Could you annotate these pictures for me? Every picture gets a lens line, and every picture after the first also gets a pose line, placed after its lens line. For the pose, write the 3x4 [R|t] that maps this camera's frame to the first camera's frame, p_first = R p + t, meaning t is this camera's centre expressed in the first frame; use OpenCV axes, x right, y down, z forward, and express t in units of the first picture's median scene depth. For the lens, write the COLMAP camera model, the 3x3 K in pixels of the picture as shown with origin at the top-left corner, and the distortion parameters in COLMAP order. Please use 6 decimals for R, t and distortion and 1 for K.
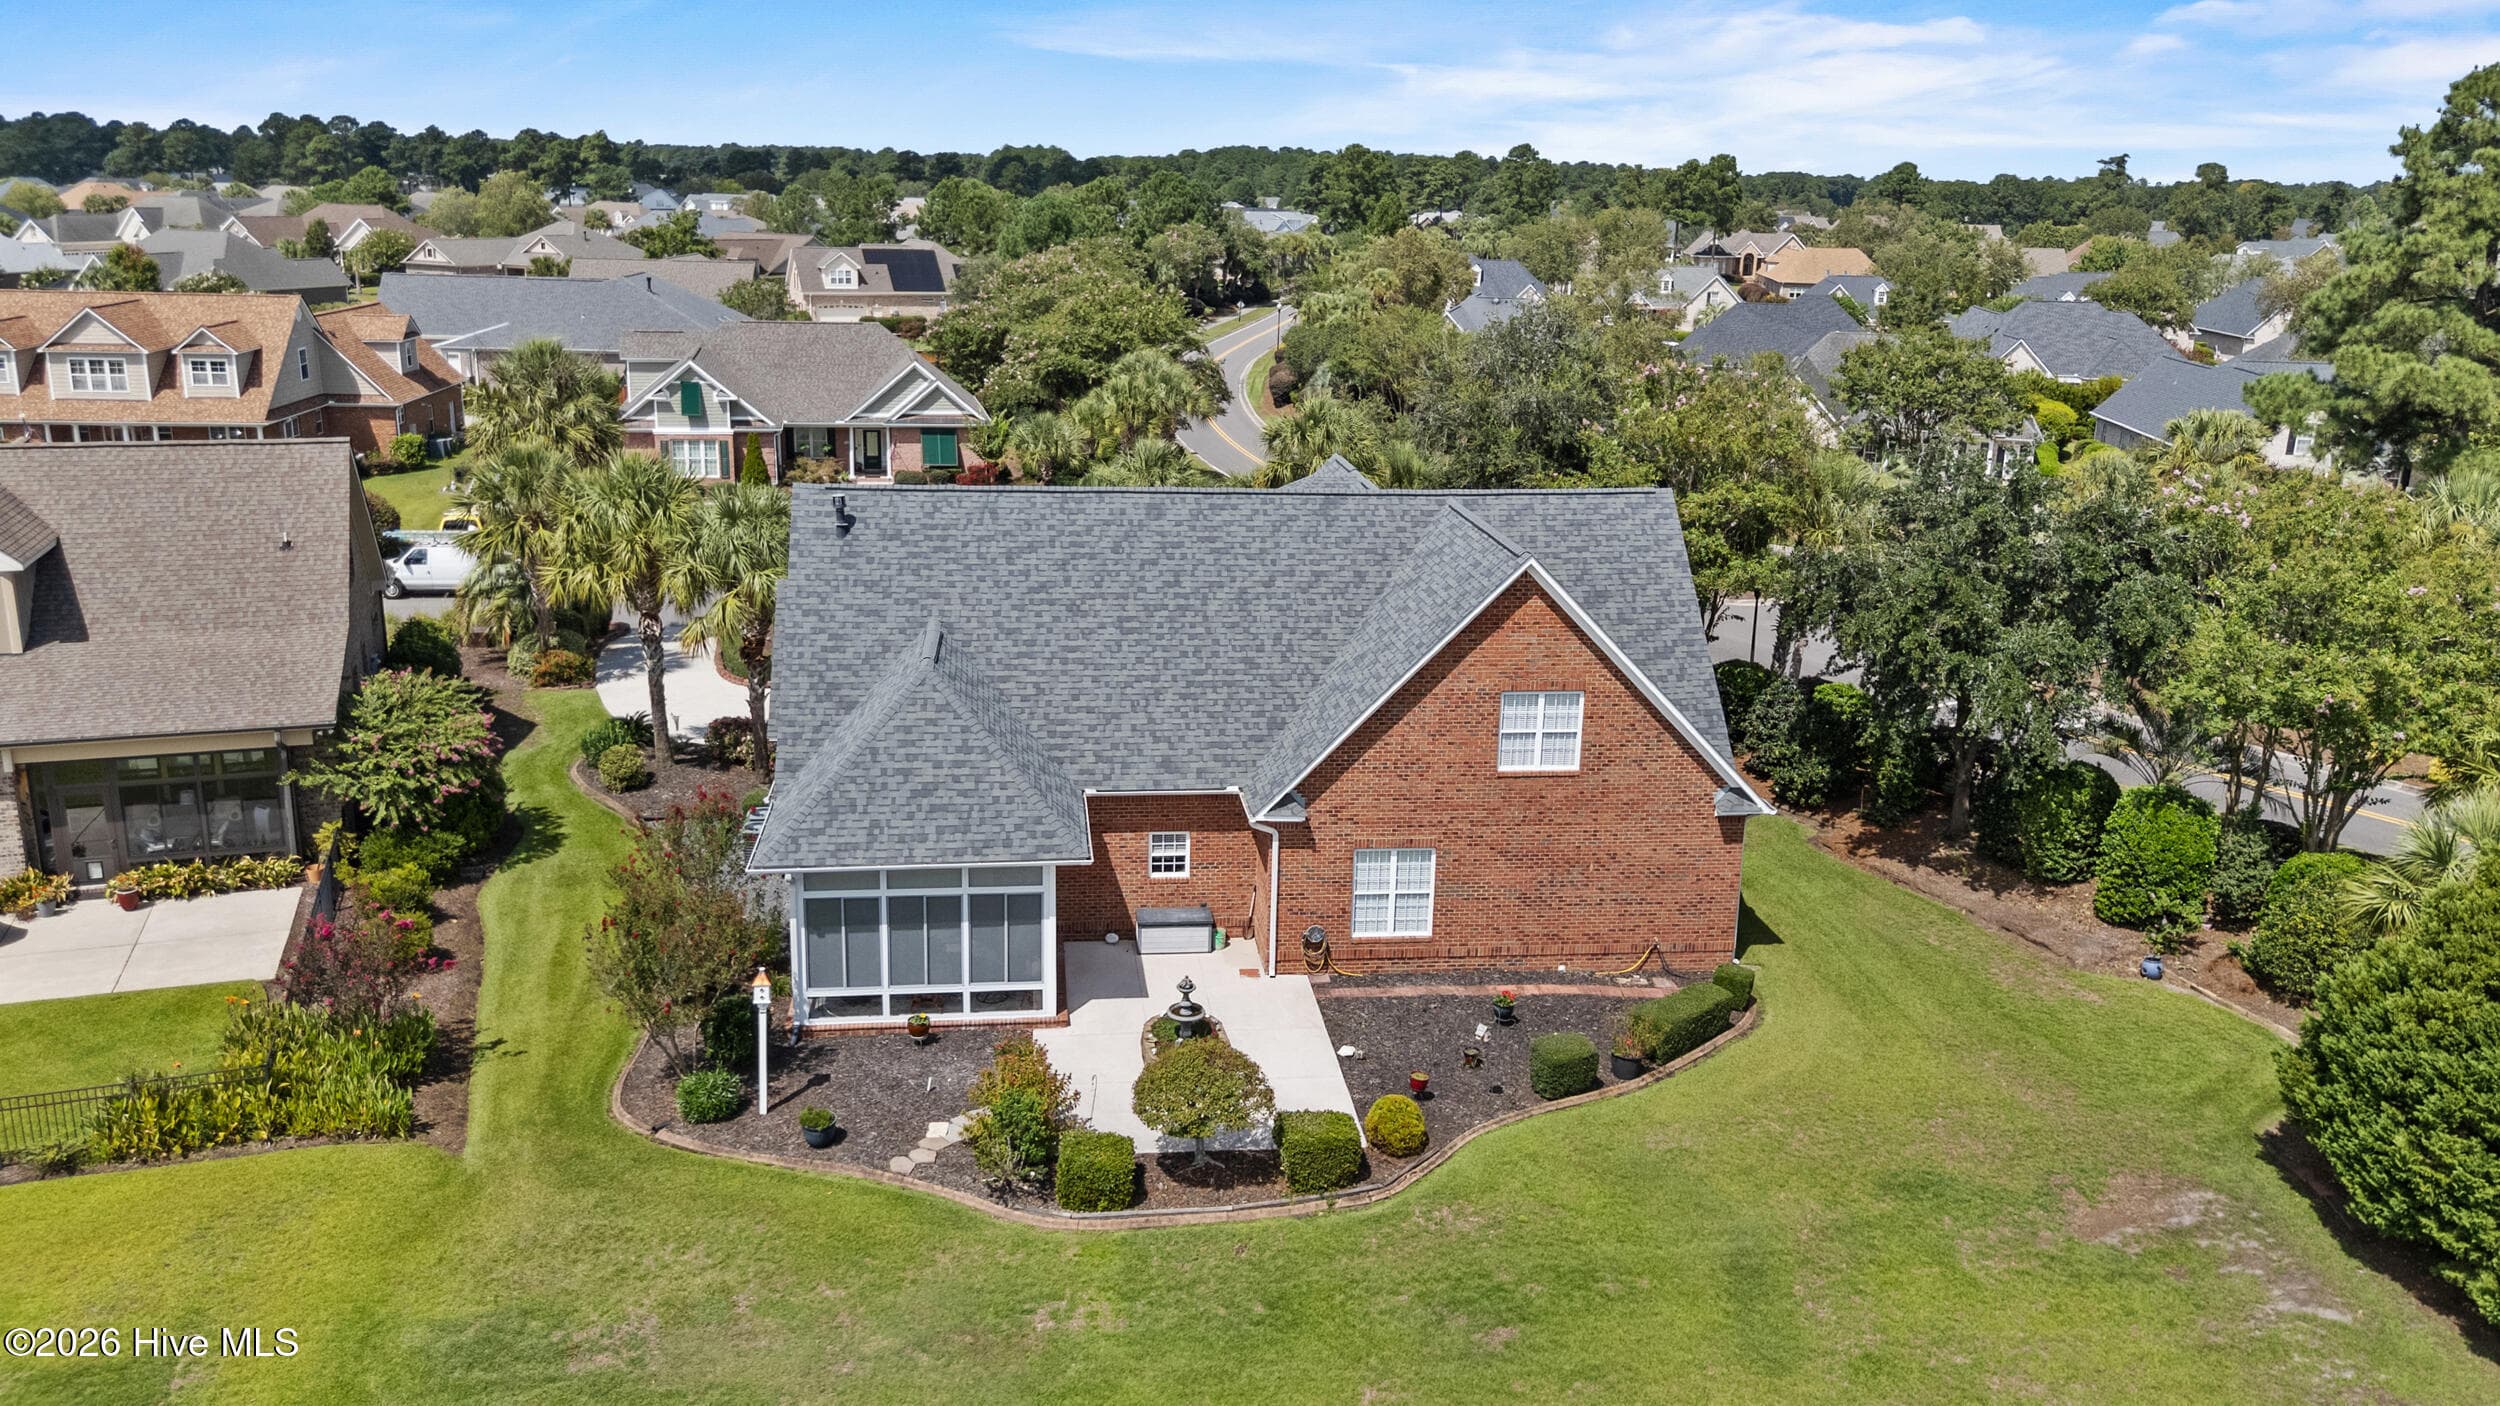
lens RADIAL K [[1874.6, 0, 1253.8], [0, 1874.6, 699.1], [0, 0, 1]] dist [0.060789, -0.057042]
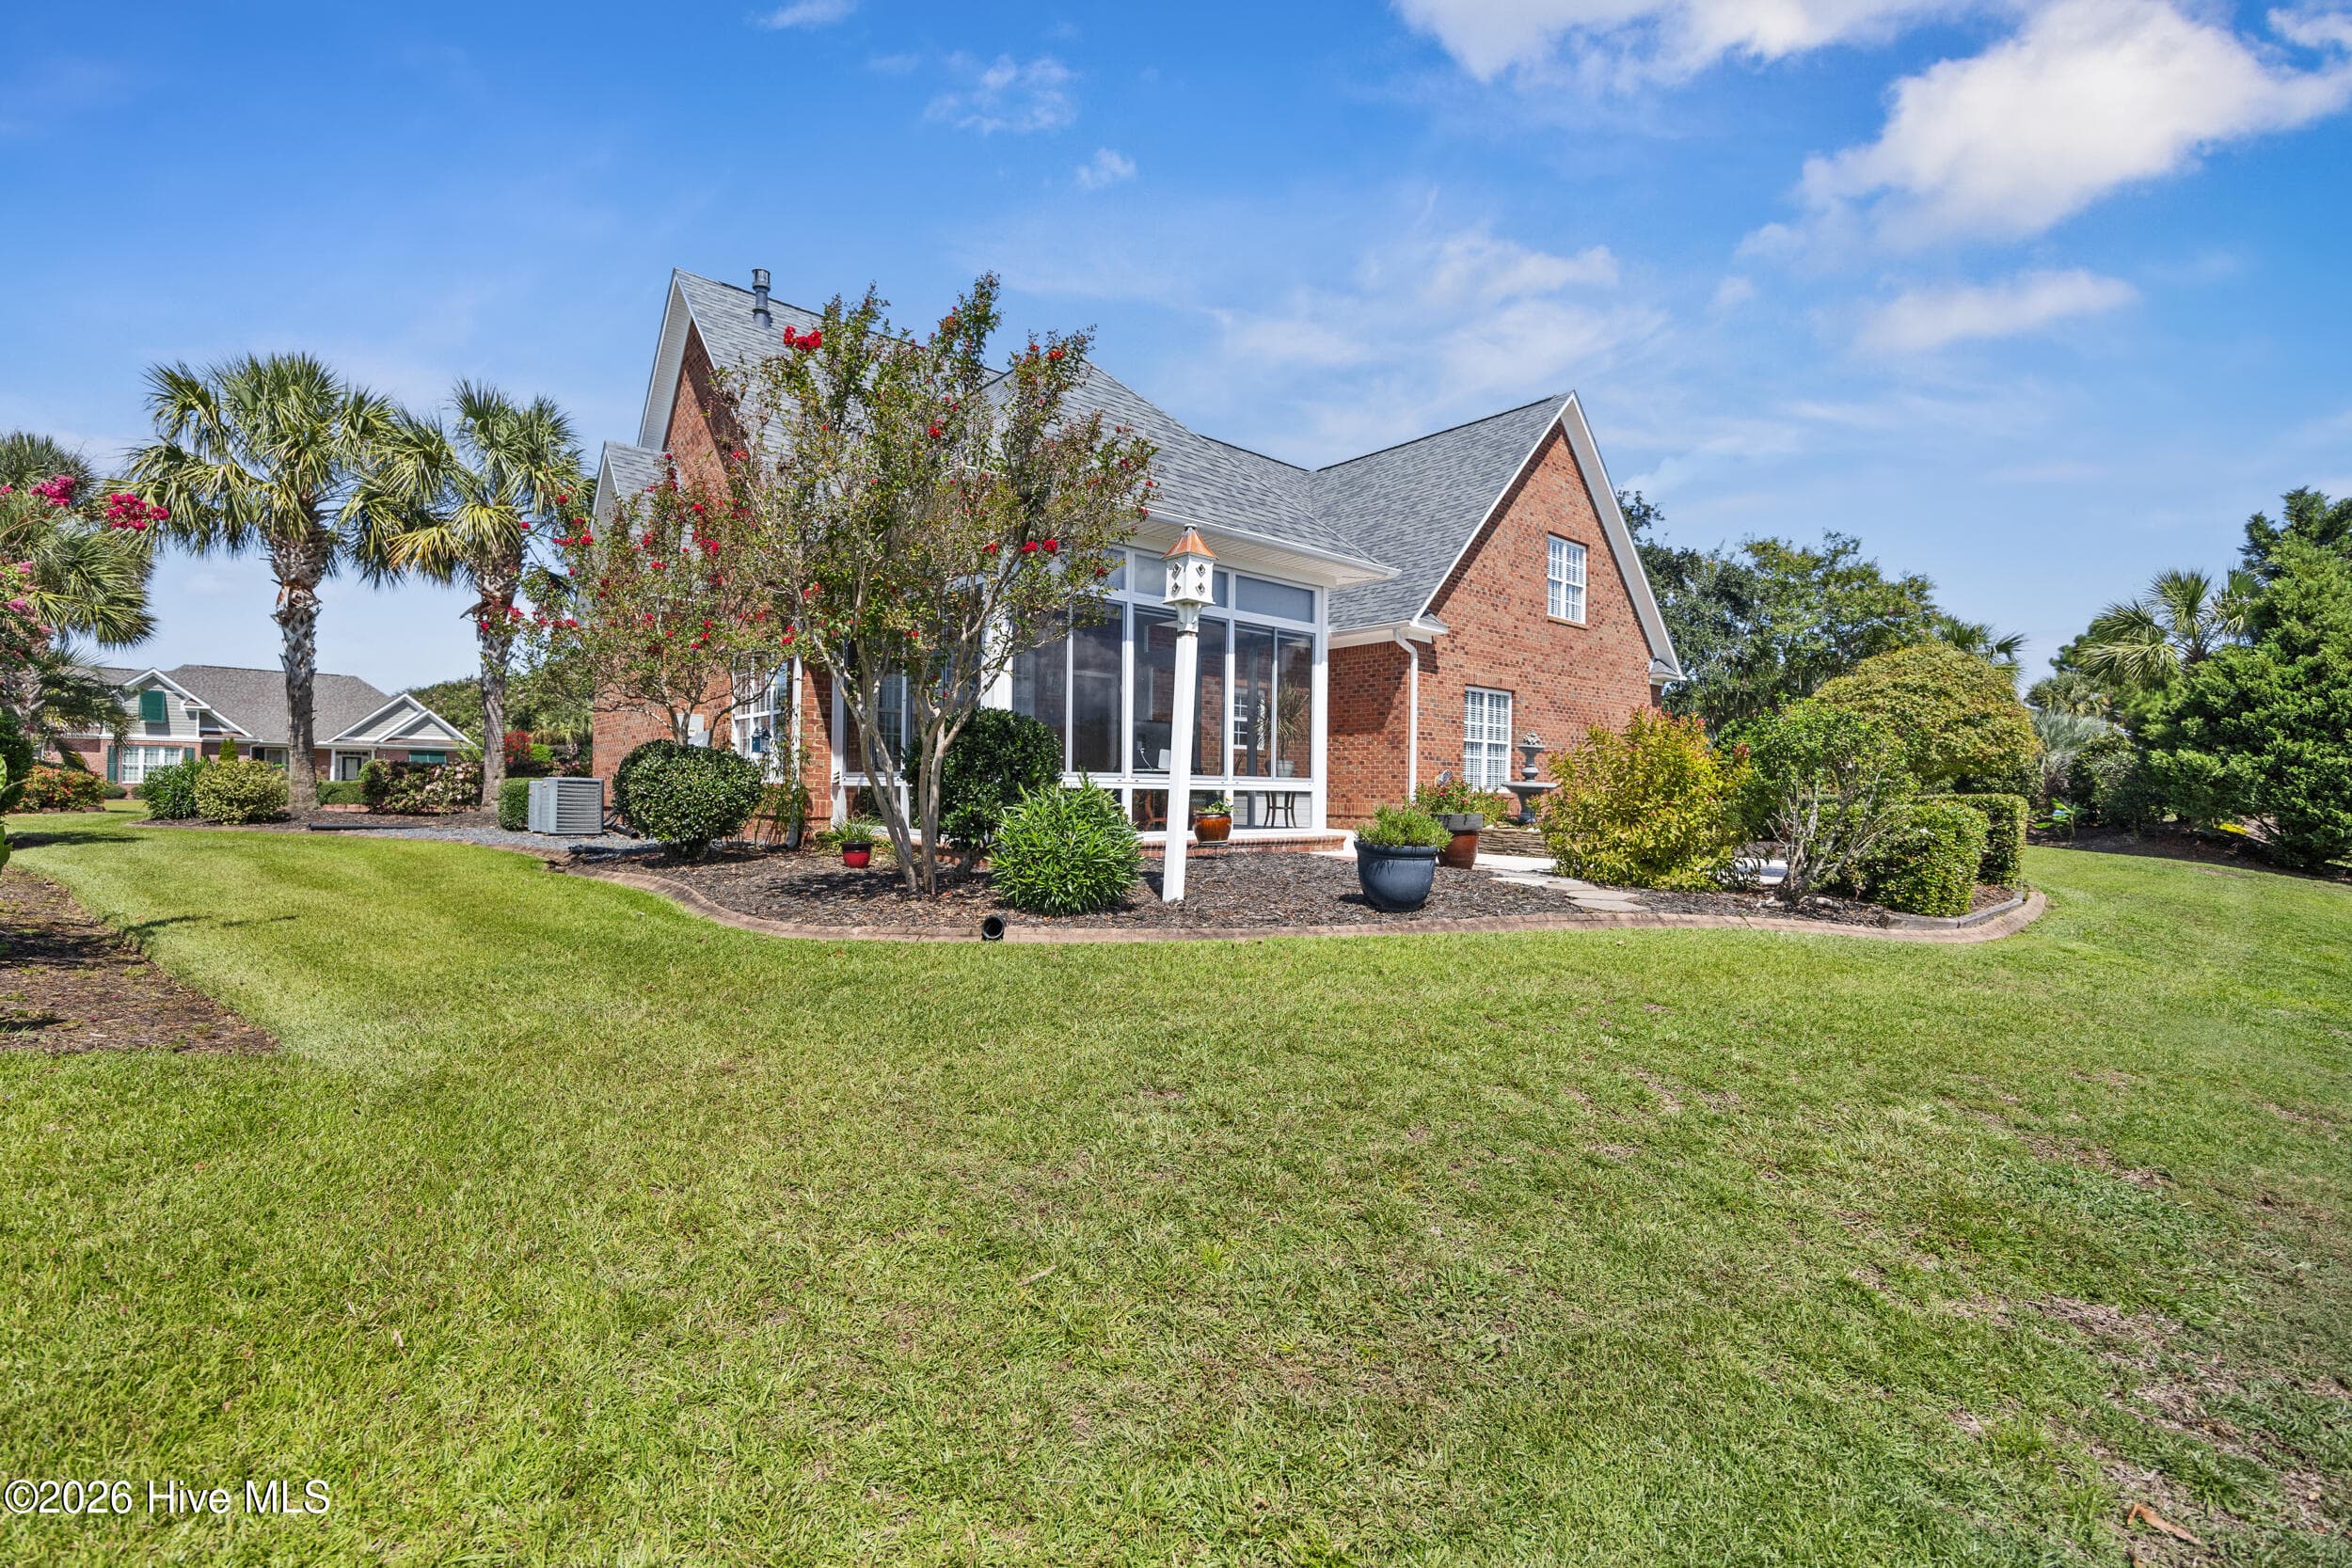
lens RADIAL K [[1003.7, 0, 1174.3], [0, 1003.7, 789.8], [0, 0, 1]] dist [-0.022948, -0.000018]
pose [[0.830544, -0.014919, 0.556754, -0.308175], [0.156967, 0.965390, -0.208288, 0.193712], [-0.534377, 0.260385, 0.804140, 0.660506]]
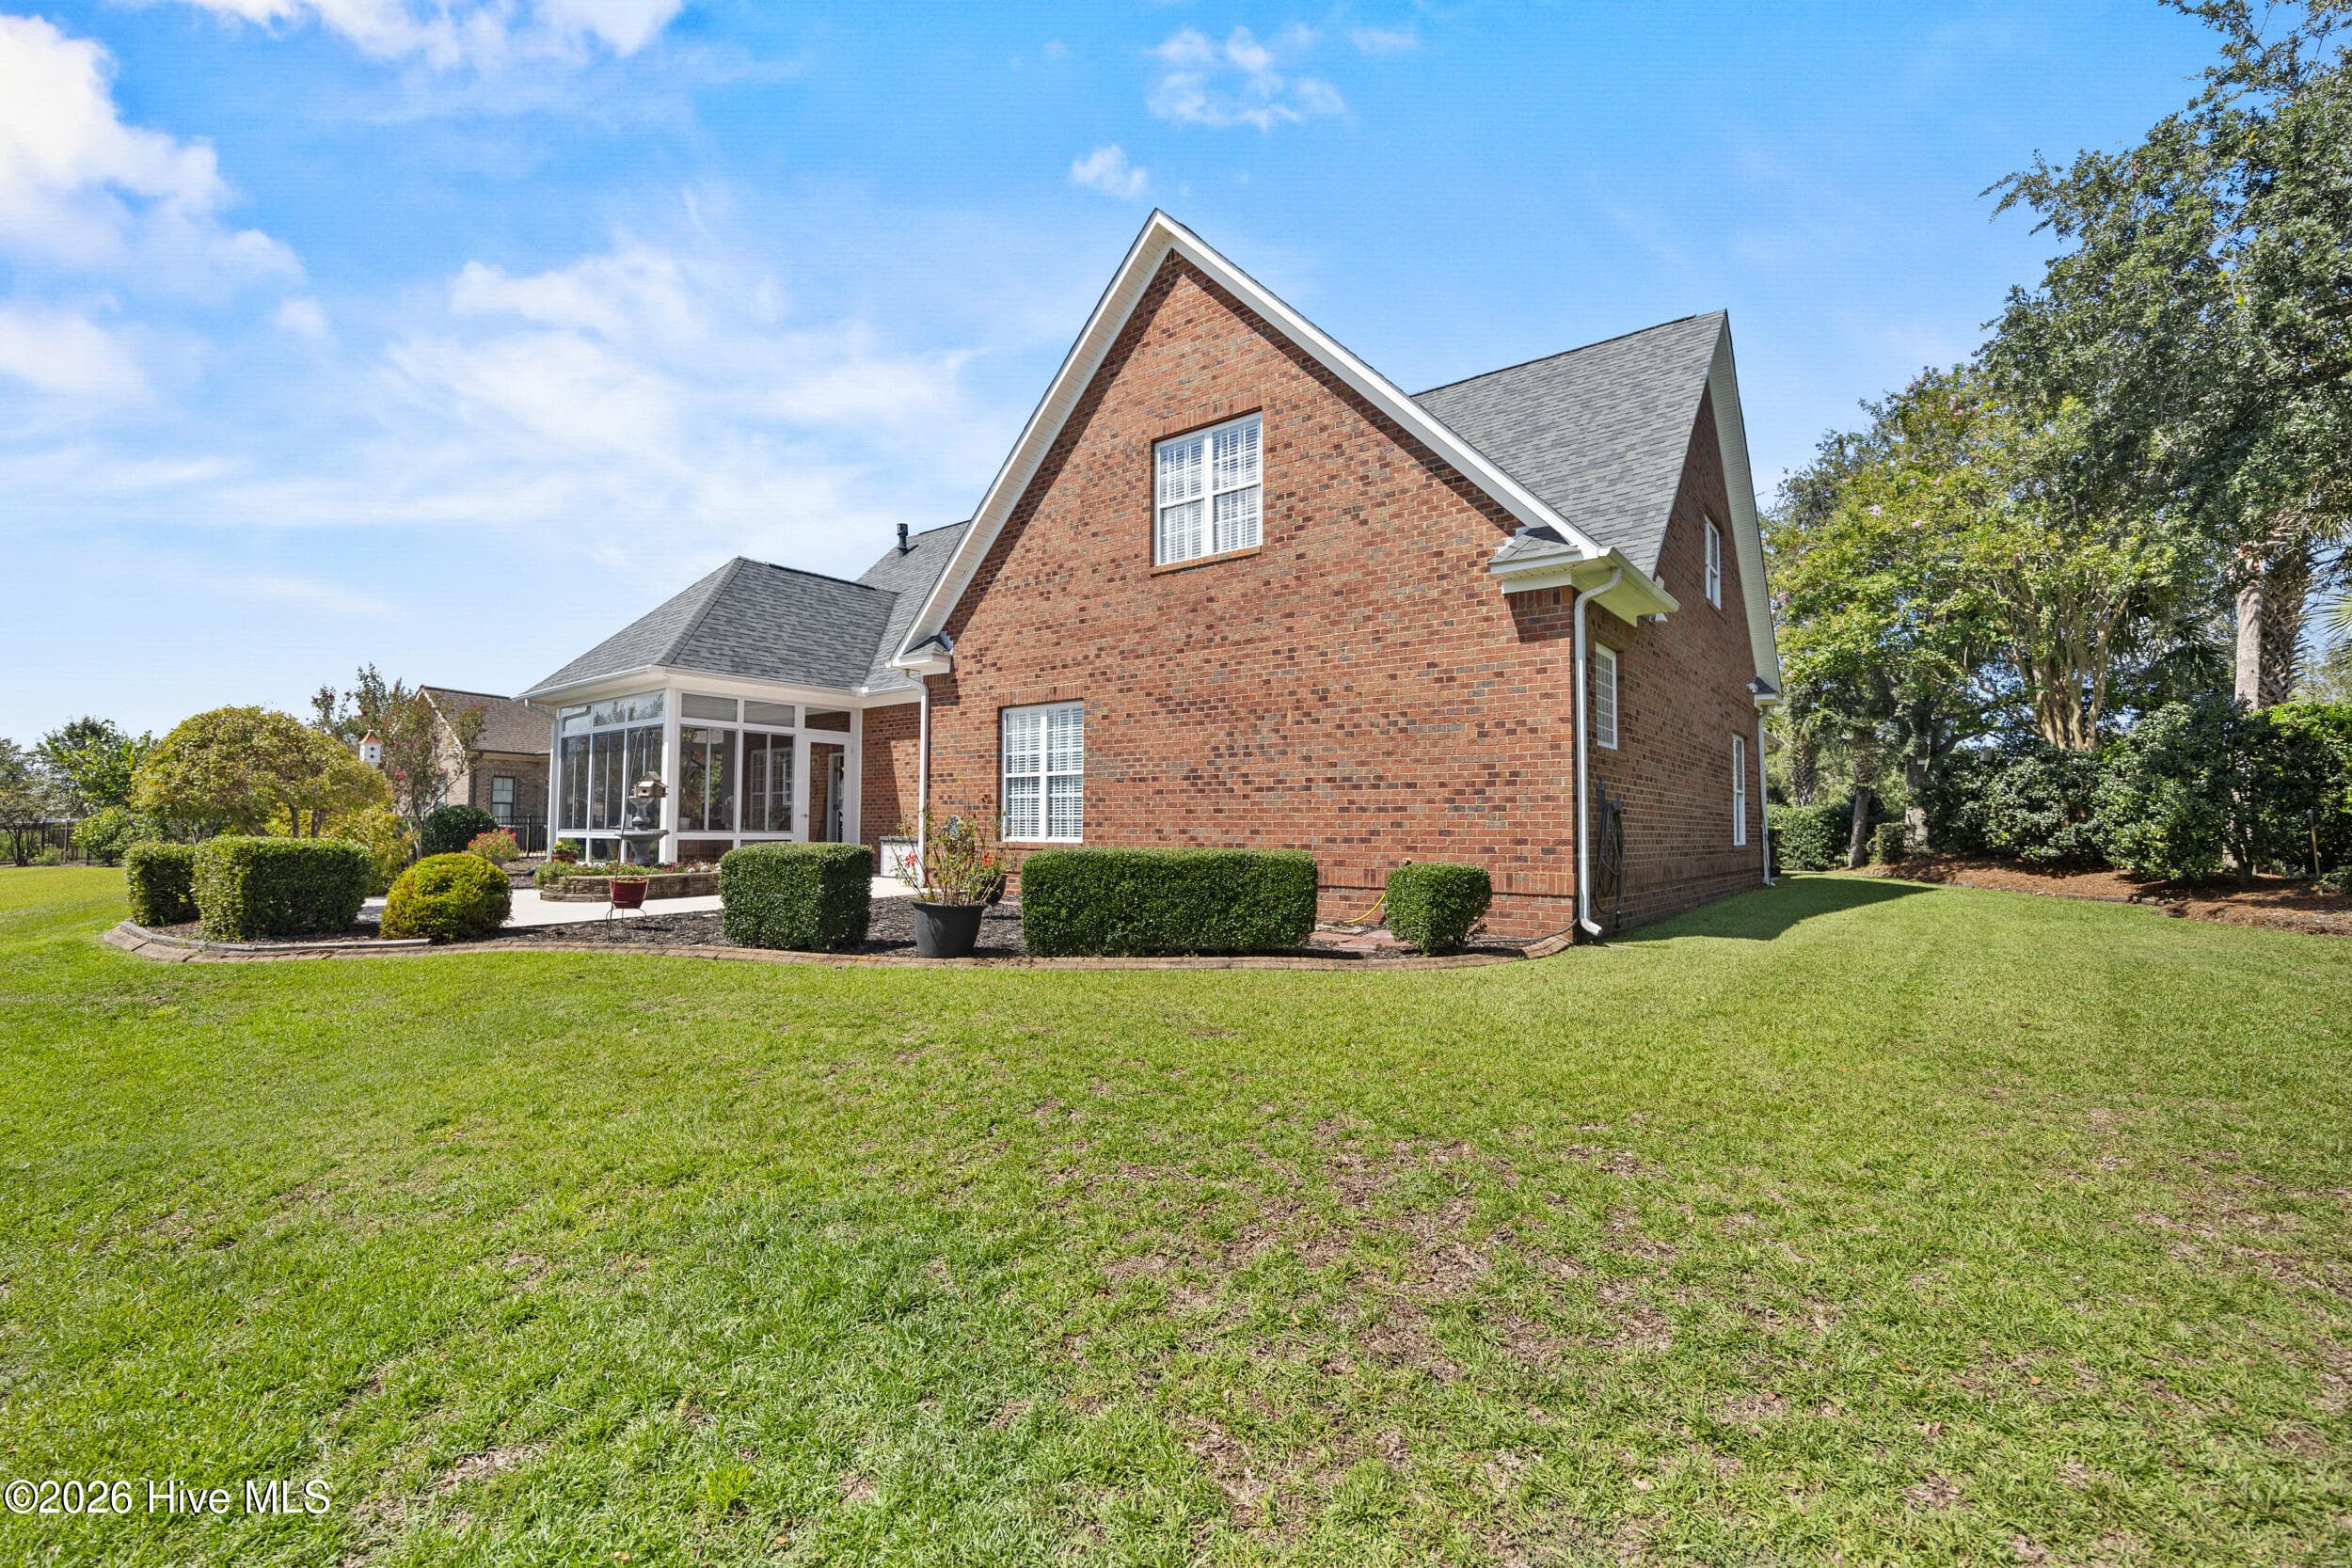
lens RADIAL K [[1003.7, 0, 1174.3], [0, 1003.7, 789.8], [0, 0, 1]] dist [-0.022948, -0.000018]
pose [[0.707352, -0.050277, -0.705071, 0.348875], [-0.180585, 0.951514, -0.249020, 0.182054], [0.683405, 0.303470, 0.663976, 0.751183]]
